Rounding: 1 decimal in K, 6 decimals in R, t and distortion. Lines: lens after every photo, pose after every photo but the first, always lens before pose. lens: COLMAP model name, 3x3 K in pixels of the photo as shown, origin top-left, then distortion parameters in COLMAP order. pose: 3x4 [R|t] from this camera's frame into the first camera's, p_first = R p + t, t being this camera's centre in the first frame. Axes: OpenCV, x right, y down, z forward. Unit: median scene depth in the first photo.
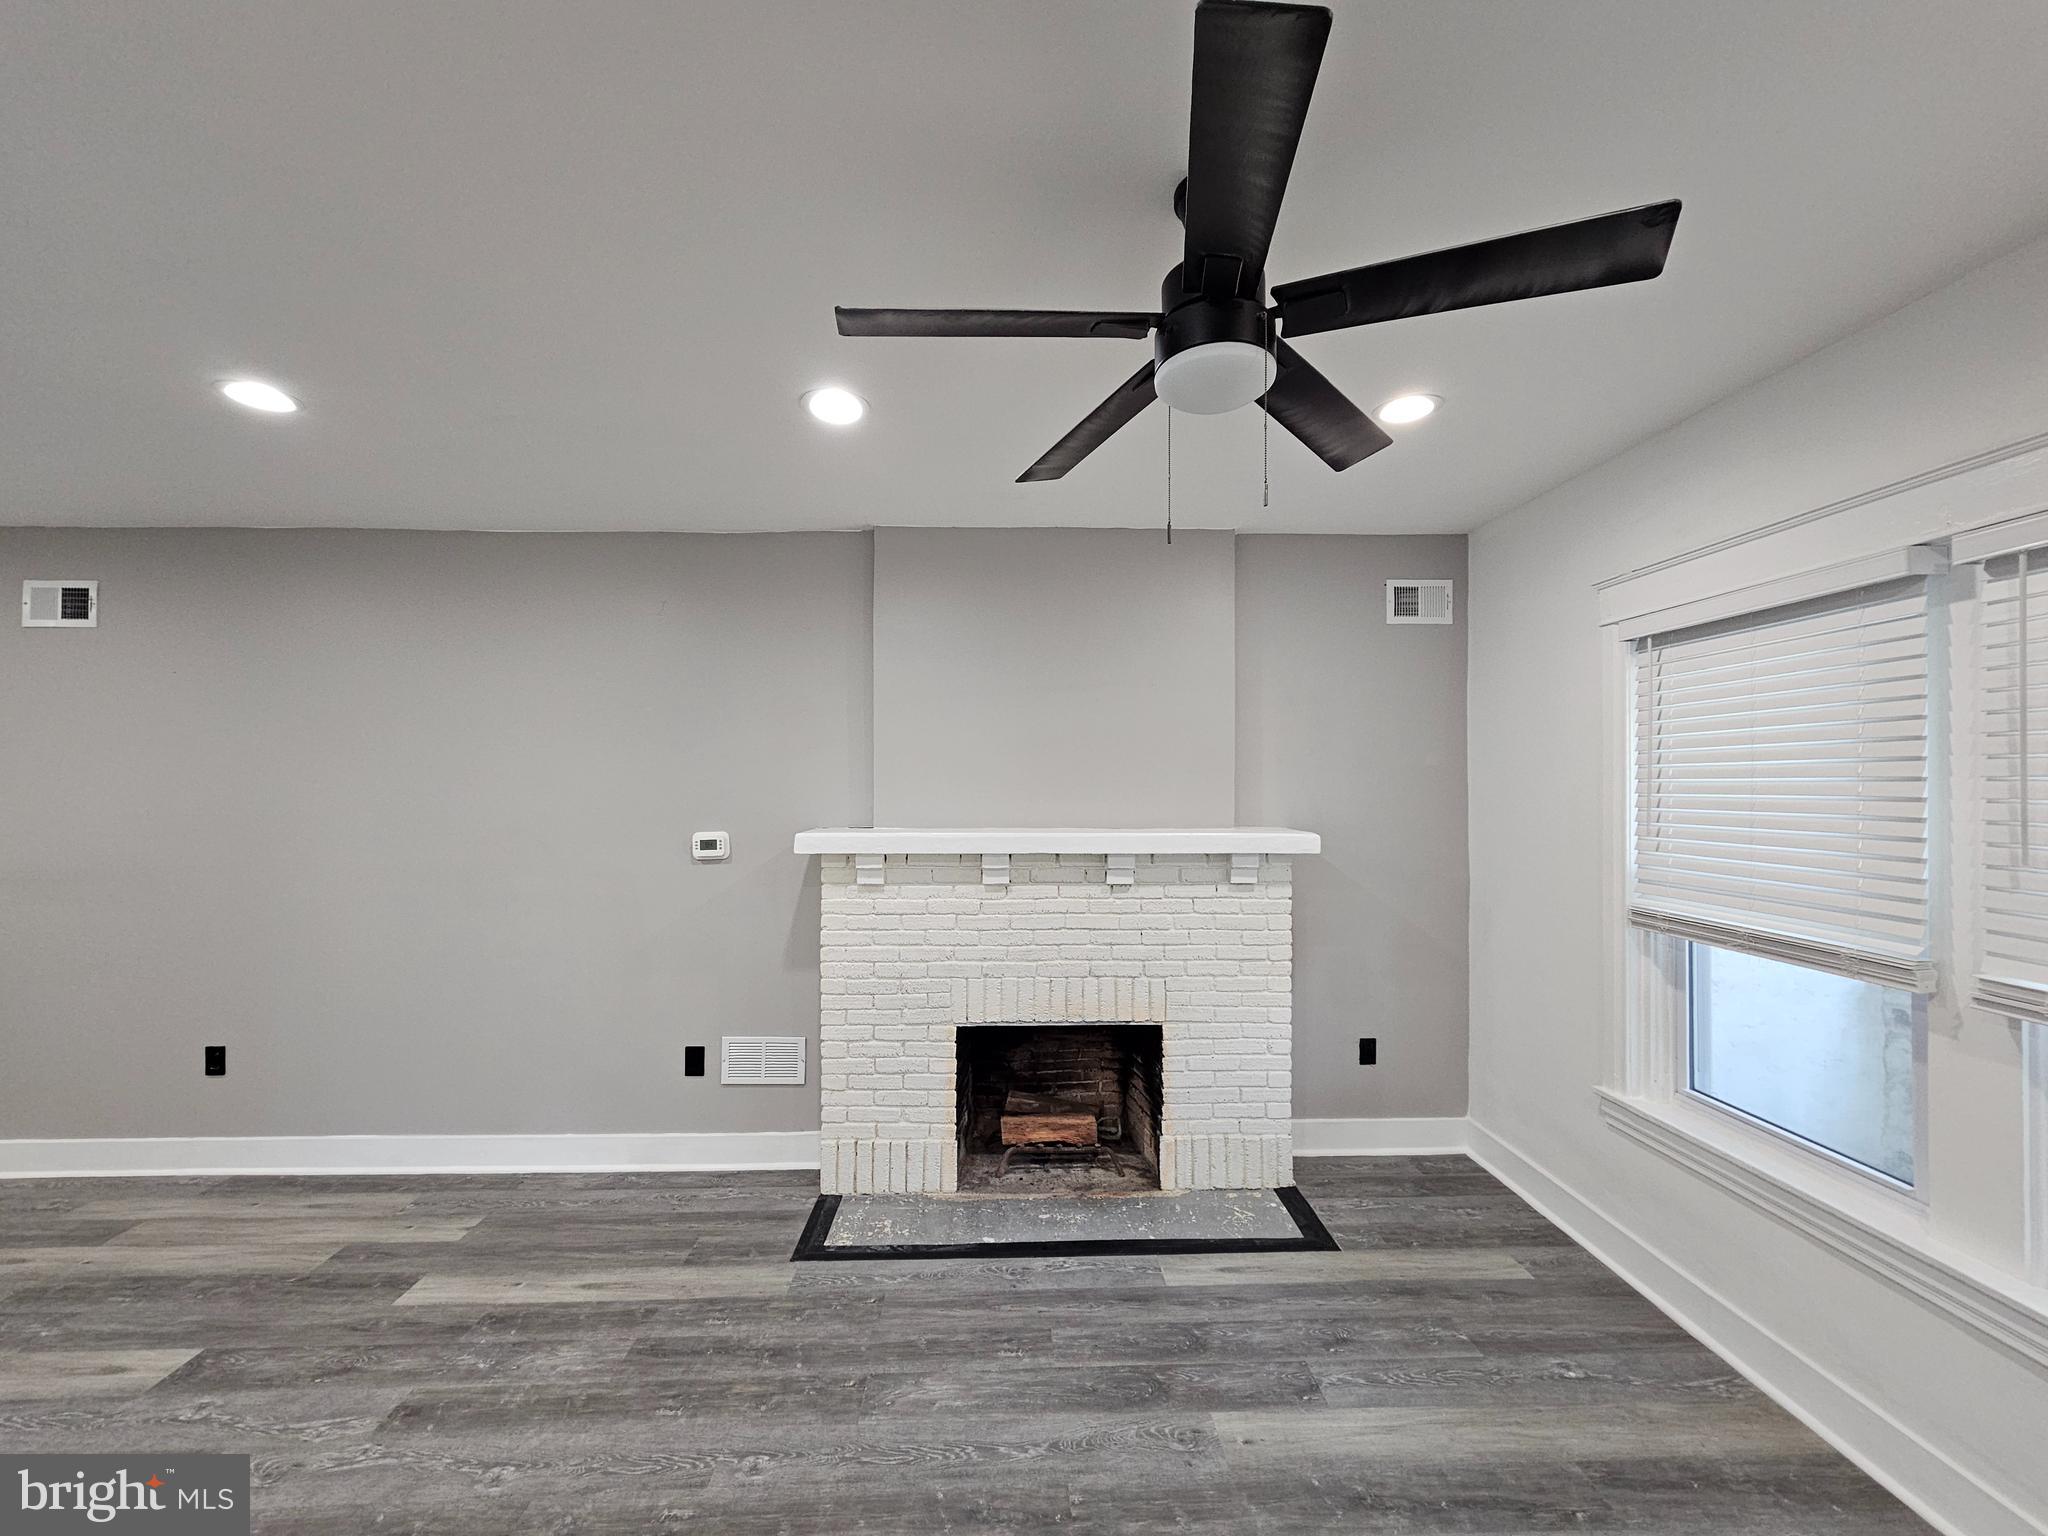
lens RADIAL K [[837.7, 0, 1026.8], [0, 837.7, 784.8], [0, 0, 1]] dist [-0.001300, 0.002908]
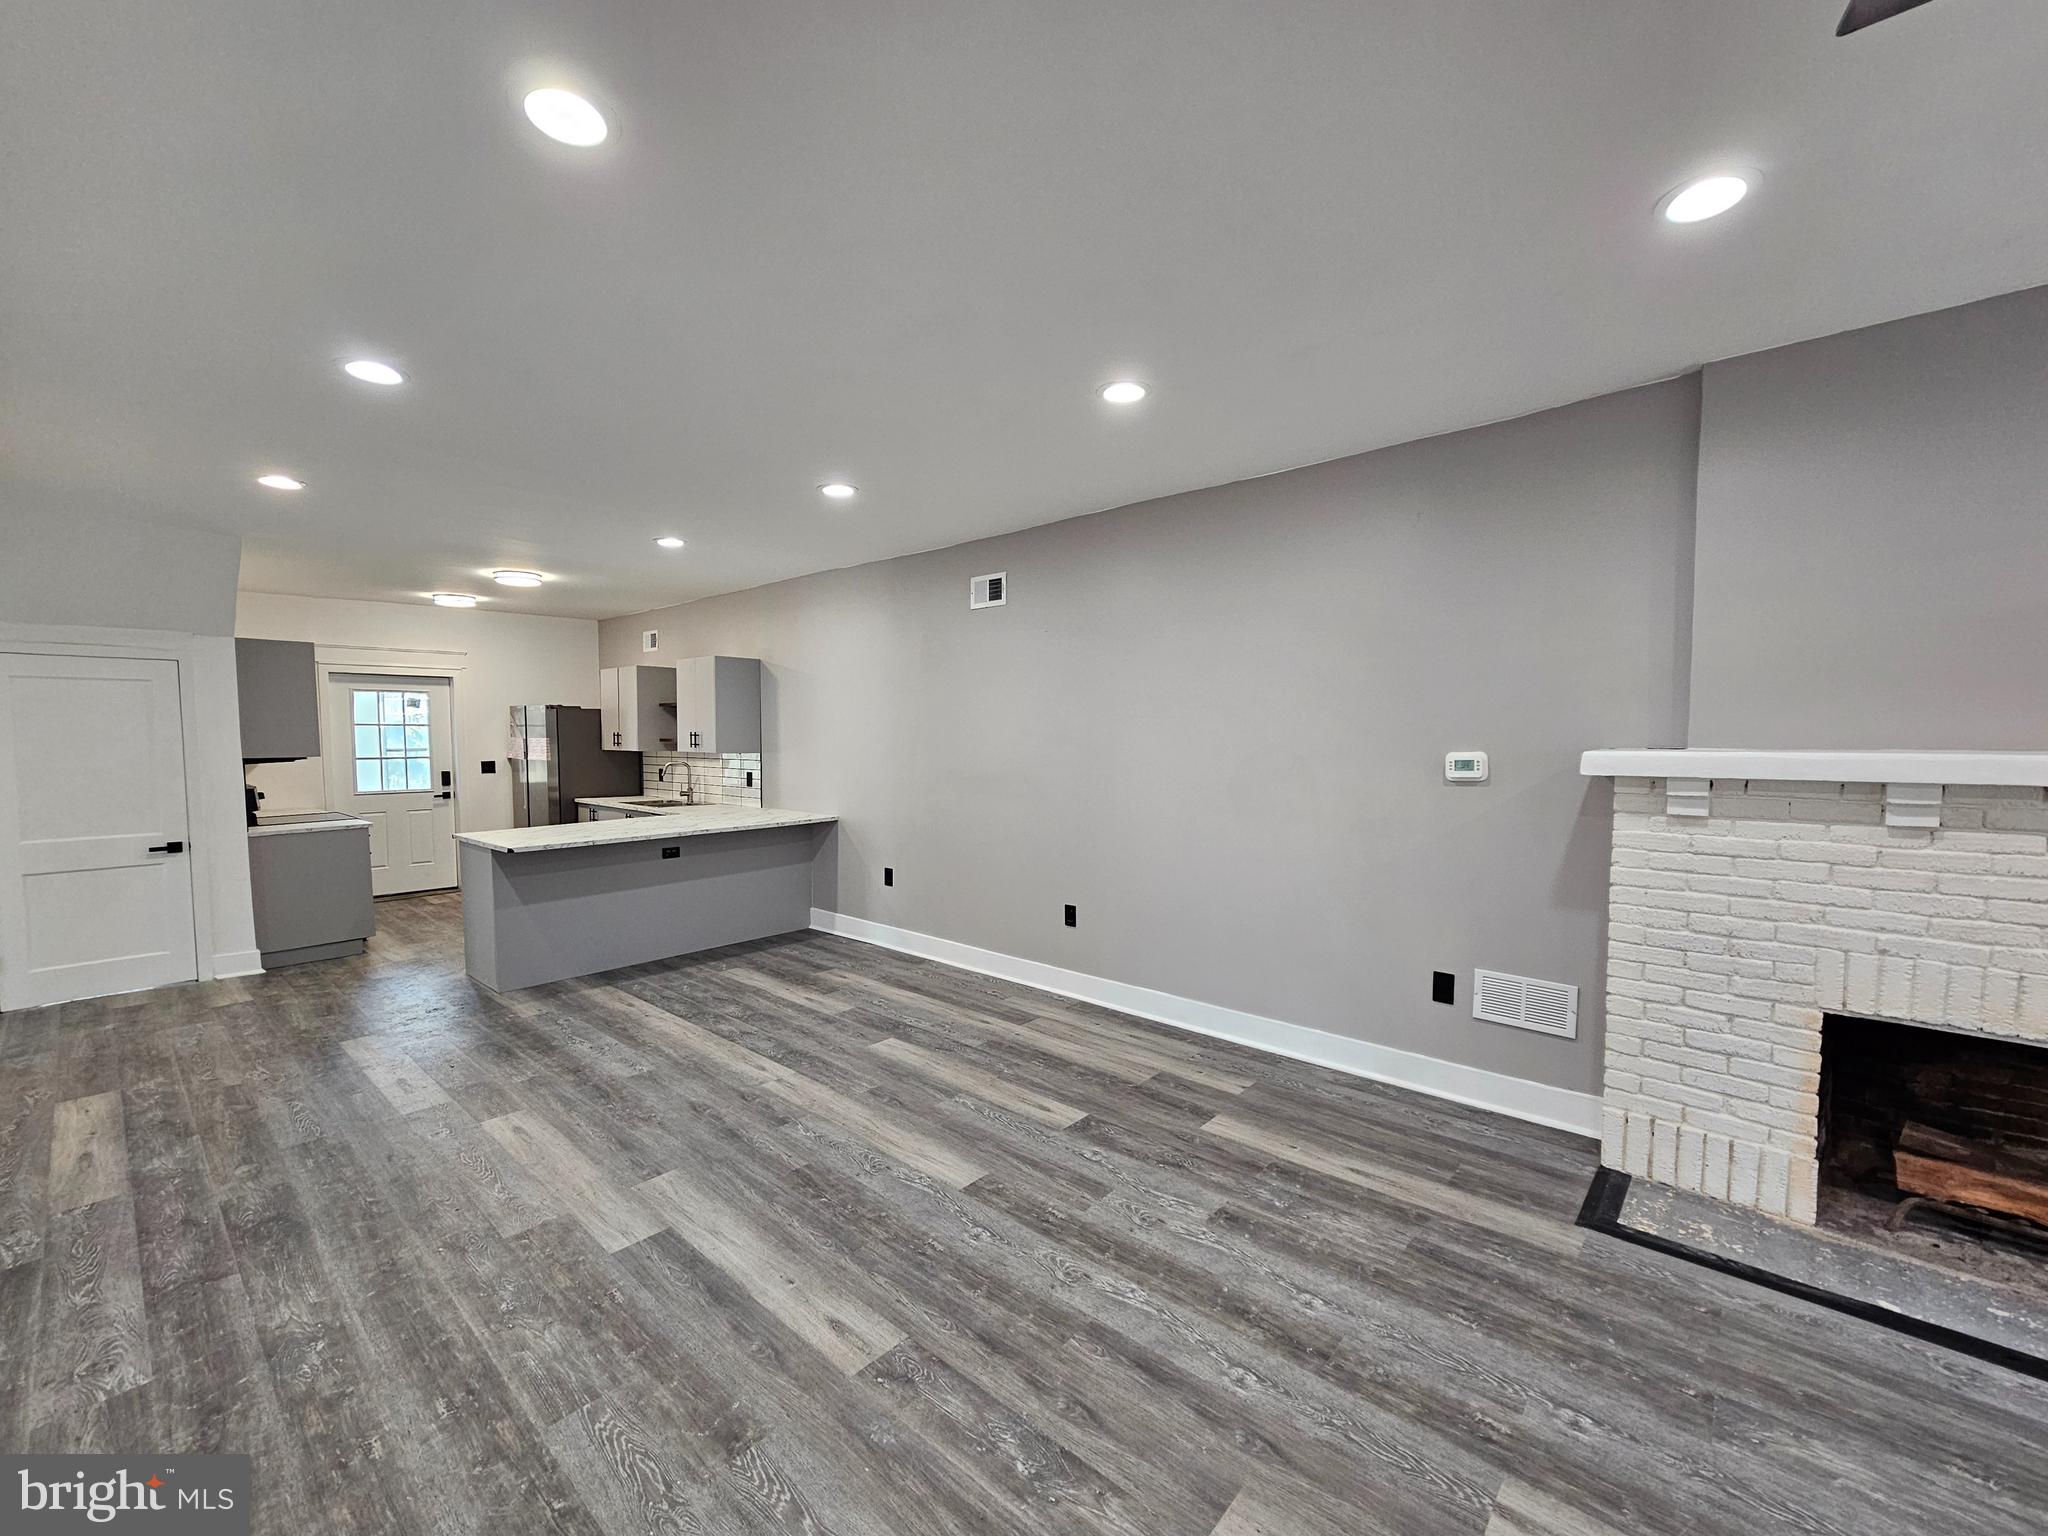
lens RADIAL K [[837.7, 0, 1028.7], [0, 837.7, 782.8], [0, 0, 1]] dist [-0.001300, 0.002908]
pose [[0.727727, 0.035743, -0.684935, -0.101557], [0.003907, 0.998409, 0.056253, 0.041195], [0.685856, -0.043613, 0.726430, -0.027452]]
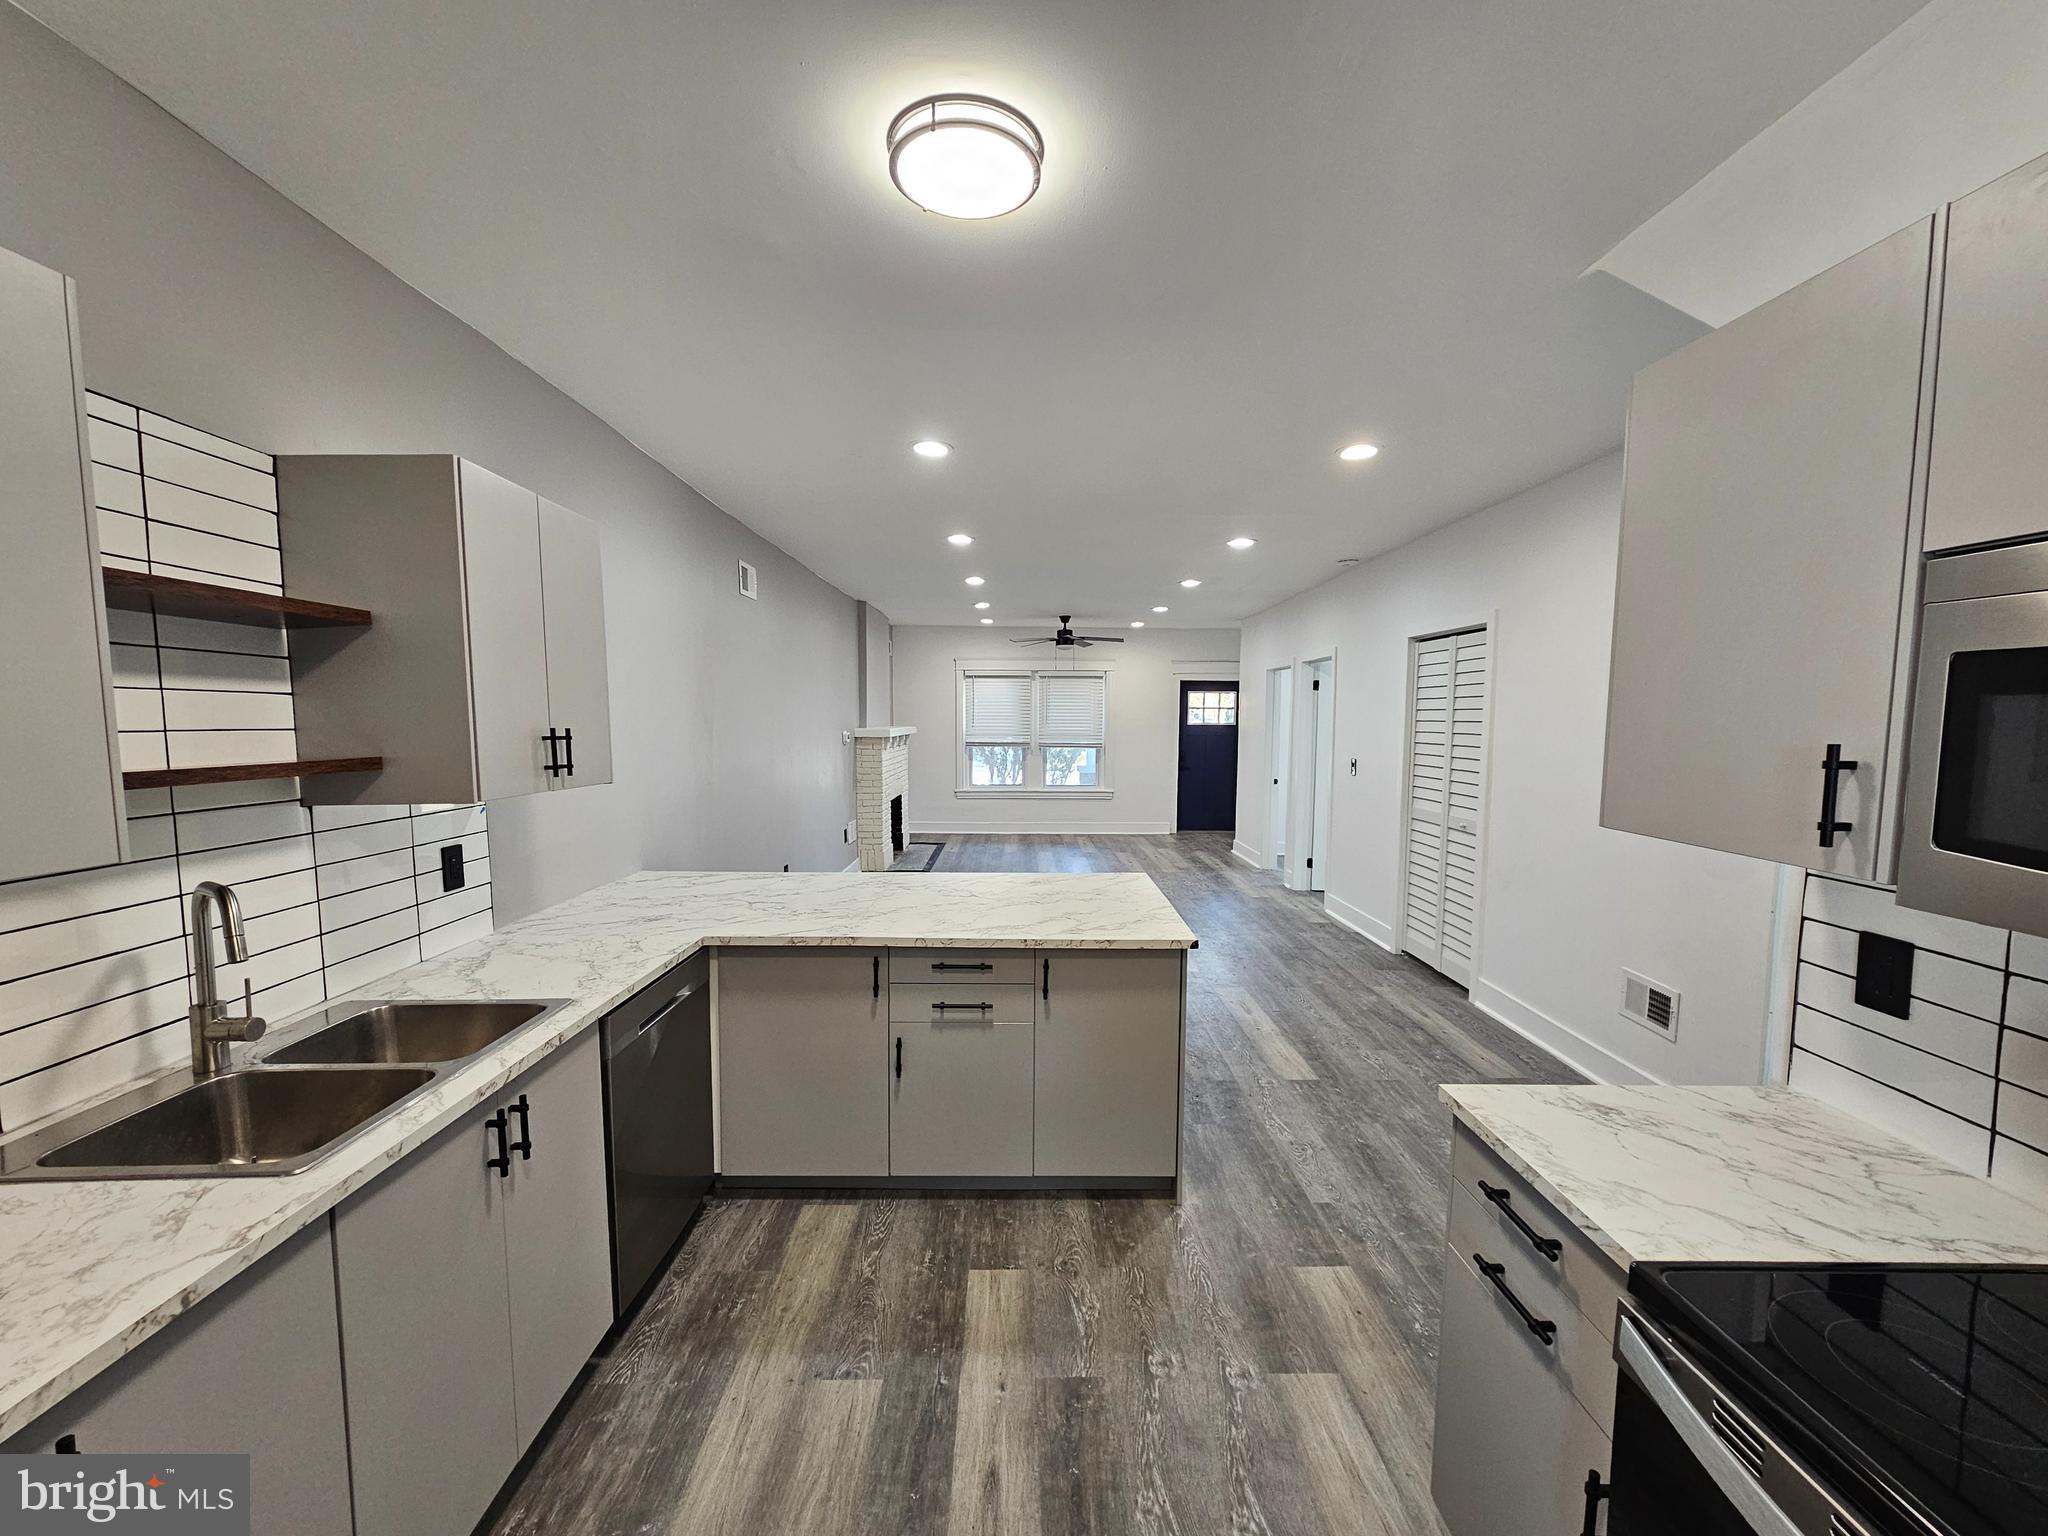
lens RADIAL K [[837.7, 0, 1021.8], [0, 837.7, 780.1], [0, 0, 1]] dist [-0.001300, 0.002908]
pose [[0.024113, -0.077986, 0.996663, -4.824256], [0.001384, 0.996954, 0.077975, 0.001186], [-0.999708, -0.000501, 0.024147, 0.944881]]
